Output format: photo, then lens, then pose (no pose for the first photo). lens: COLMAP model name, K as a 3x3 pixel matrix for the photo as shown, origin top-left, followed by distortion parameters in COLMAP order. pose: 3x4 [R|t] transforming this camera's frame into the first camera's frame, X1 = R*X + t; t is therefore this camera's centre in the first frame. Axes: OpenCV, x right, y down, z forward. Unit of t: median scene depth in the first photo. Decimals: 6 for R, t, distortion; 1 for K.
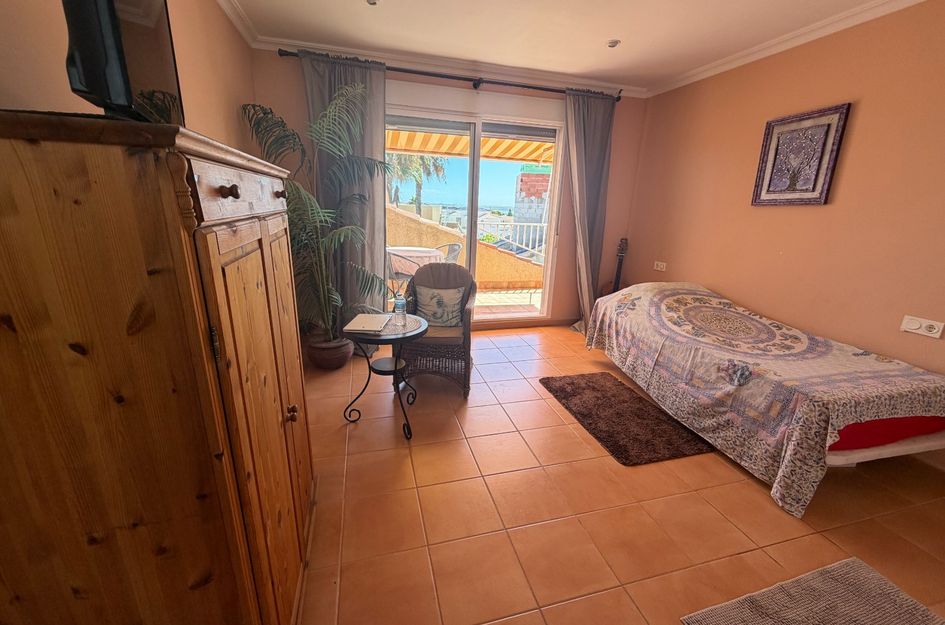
lens RADIAL K [[378.0, 0, 467.1], [0, 378.0, 310.6], [0, 0, 1]] dist [0.000316, 0.000741]
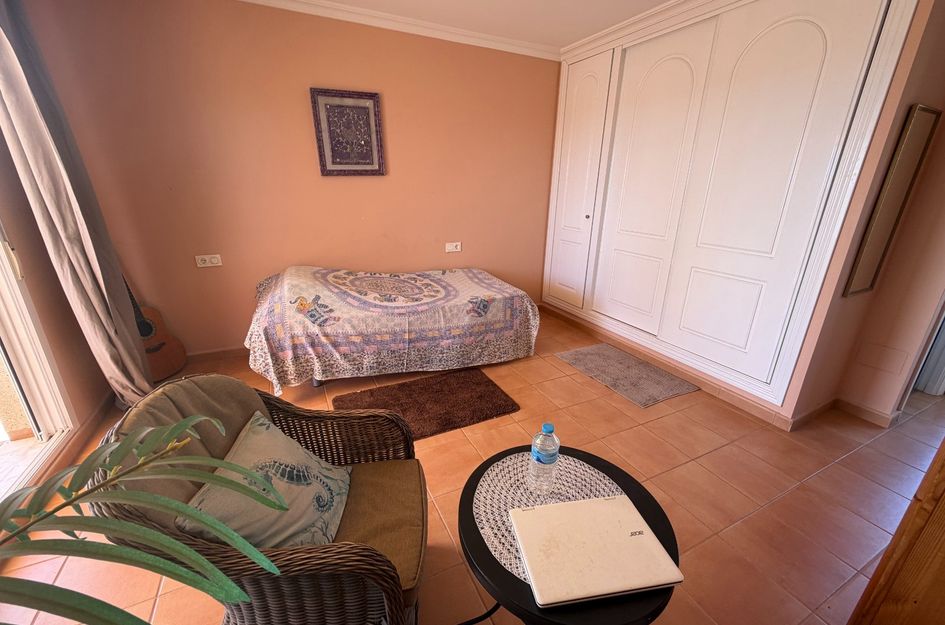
lens RADIAL K [[378.0, 0, 464.3], [0, 378.0, 315.0], [0, 0, 1]] dist [0.000316, 0.000741]
pose [[-0.180423, -0.358580, 0.915897, -0.453182], [0.249334, 0.884090, 0.395243, -0.309124], [-0.951462, 0.299675, -0.070104, 1.000971]]
